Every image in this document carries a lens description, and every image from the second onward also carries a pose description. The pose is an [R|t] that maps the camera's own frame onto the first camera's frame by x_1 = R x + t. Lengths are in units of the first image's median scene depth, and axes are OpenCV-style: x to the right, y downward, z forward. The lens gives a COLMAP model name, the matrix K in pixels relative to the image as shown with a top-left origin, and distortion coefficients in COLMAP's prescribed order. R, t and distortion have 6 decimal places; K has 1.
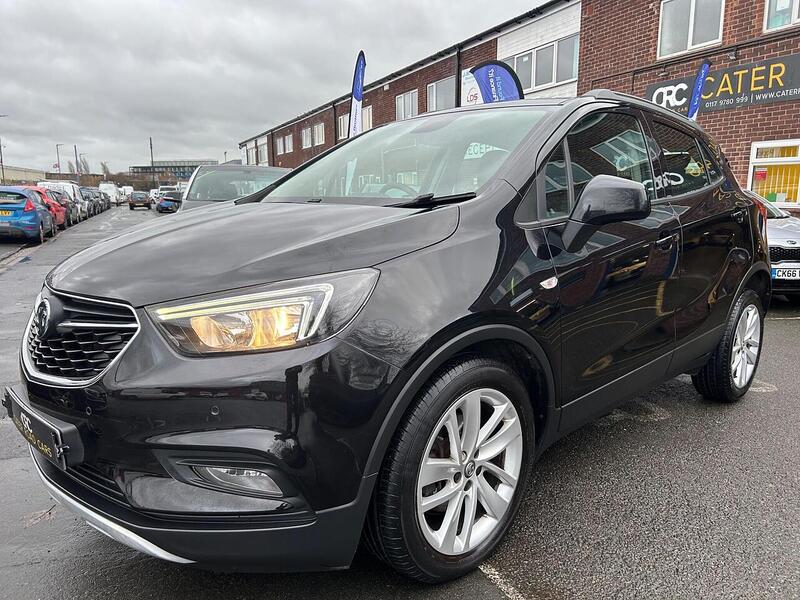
lens RADIAL K [[616.8, 0, 452.8], [0, 616.8, 301.1], [0, 0, 1]] dist [0.188696, -0.285814]
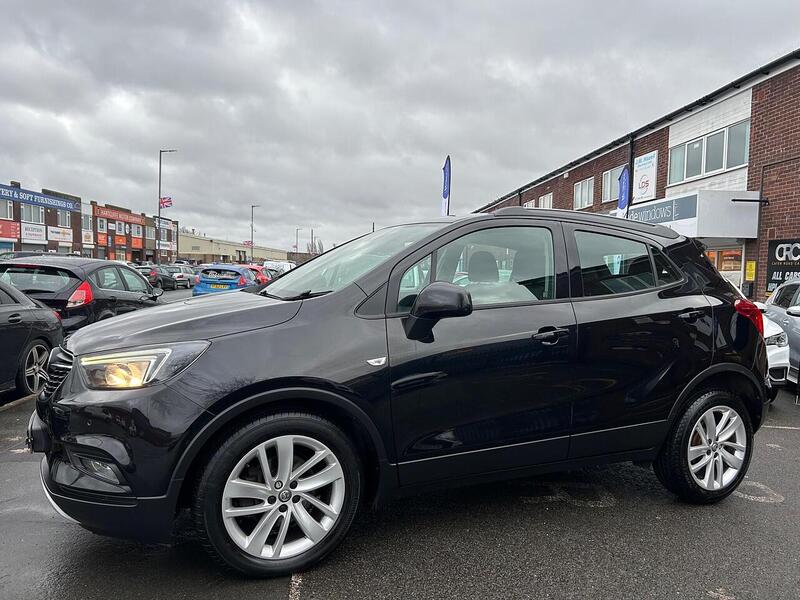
lens RADIAL K [[673.0, 0, 478.6], [0, 673.0, 298.5], [0, 0, 1]] dist [0.112153, -0.108853]
pose [[0.946703, 0.036599, -0.320023, 0.802055], [-0.079114, 0.989510, -0.120872, -0.003882], [0.312242, 0.139748, 0.939668, -0.277836]]
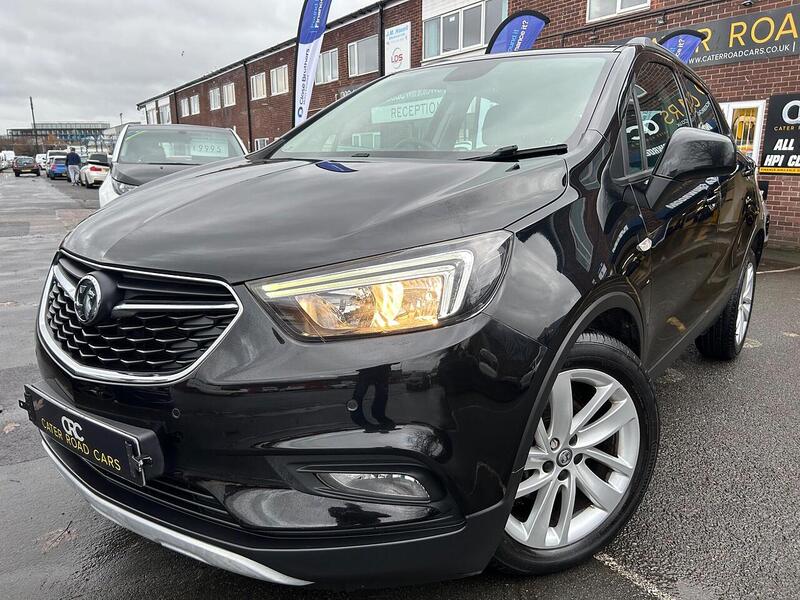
lens RADIAL K [[625.9, 0, 420.0], [0, 625.9, 296.6], [0, 0, 1]] dist [0.045665, 0.001674]
pose [[0.994308, -0.021630, 0.104328, -0.251918], [0.017086, 0.998874, 0.044250, -0.003958], [-0.105167, -0.042215, 0.993558, 0.126519]]
